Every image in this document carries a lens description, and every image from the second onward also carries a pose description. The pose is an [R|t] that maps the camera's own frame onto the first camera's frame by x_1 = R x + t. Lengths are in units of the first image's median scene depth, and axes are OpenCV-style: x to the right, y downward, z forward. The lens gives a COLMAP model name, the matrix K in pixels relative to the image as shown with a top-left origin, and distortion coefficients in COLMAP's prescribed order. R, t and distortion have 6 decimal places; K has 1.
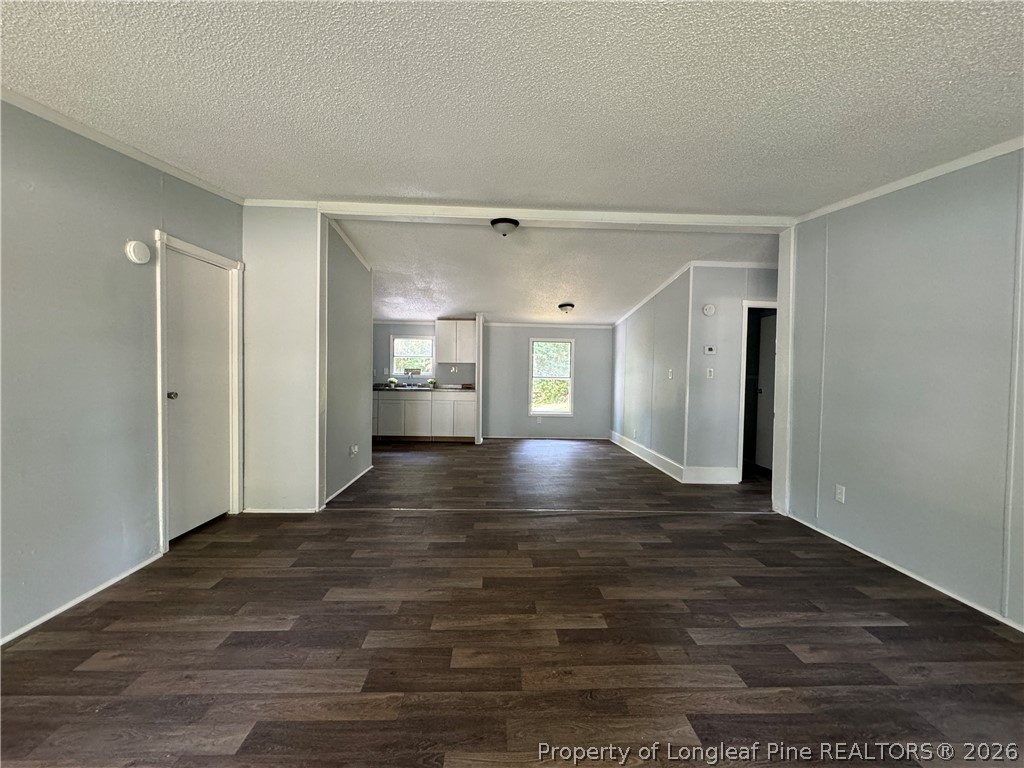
lens RADIAL K [[407.0, 0, 510.1], [0, 407.0, 381.5], [0, 0, 1]] dist [-0.001716, -0.000399]
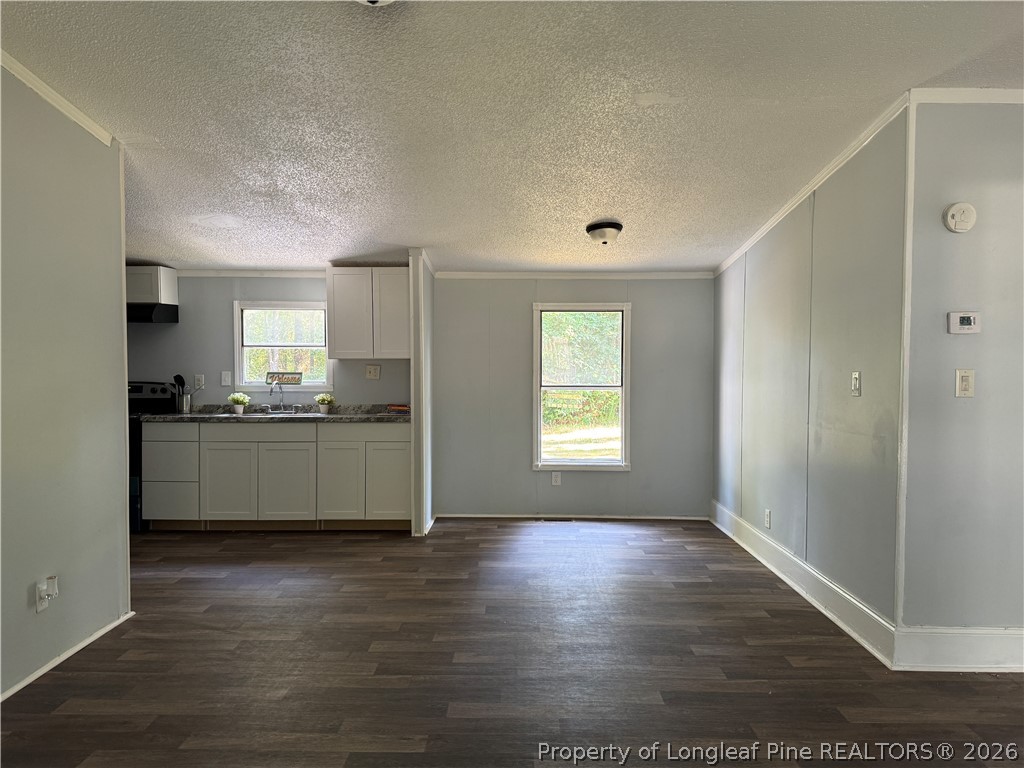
lens RADIAL K [[707.5, 0, 512.0], [0, 707.5, 384.0], [0, 0, 1]] dist [0.120221, -0.211018]
pose [[0.998890, -0.013590, -0.045099, 0.072233], [0.013737, 0.999901, 0.002933, -0.020525], [0.045054, -0.003549, 0.998978, 0.228579]]
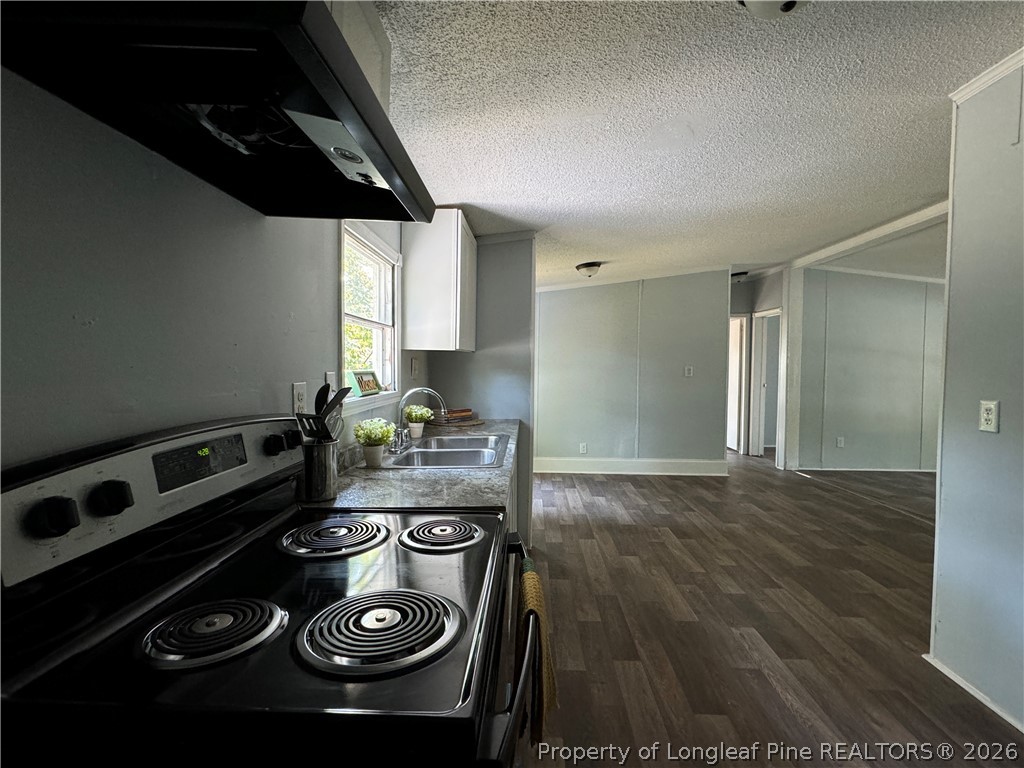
lens RADIAL K [[488.7, 0, 509.1], [0, 488.7, 382.5], [0, 0, 1]] dist [-0.000917, -0.000028]
pose [[0.078647, -0.052929, 0.995496, -0.635808], [0.012889, 0.998560, 0.052074, -0.047338], [-0.996819, 0.008735, 0.079216, 1.083768]]
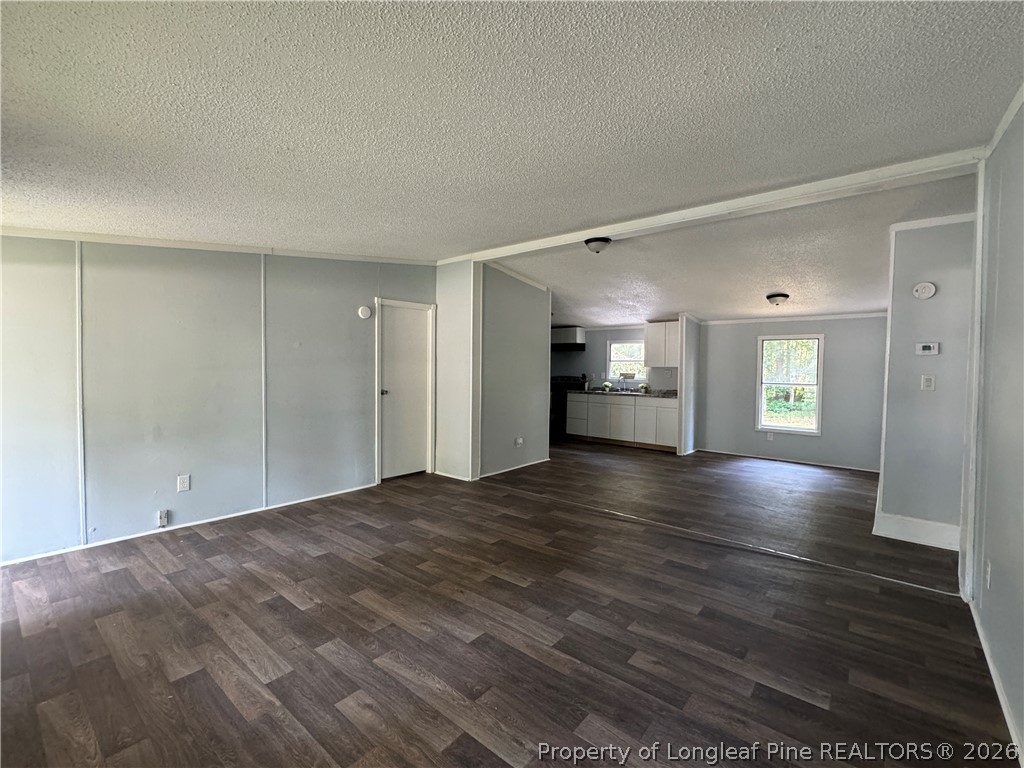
lens RADIAL K [[453.8, 0, 511.9], [0, 453.8, 381.6], [0, 0, 1]] dist [-0.000724, 0.000007]
pose [[0.744668, 0.012689, -0.667314, 0.355653], [-0.015840, 0.999874, 0.001336, -0.009257], [0.667247, 0.009576, 0.744775, -0.023690]]
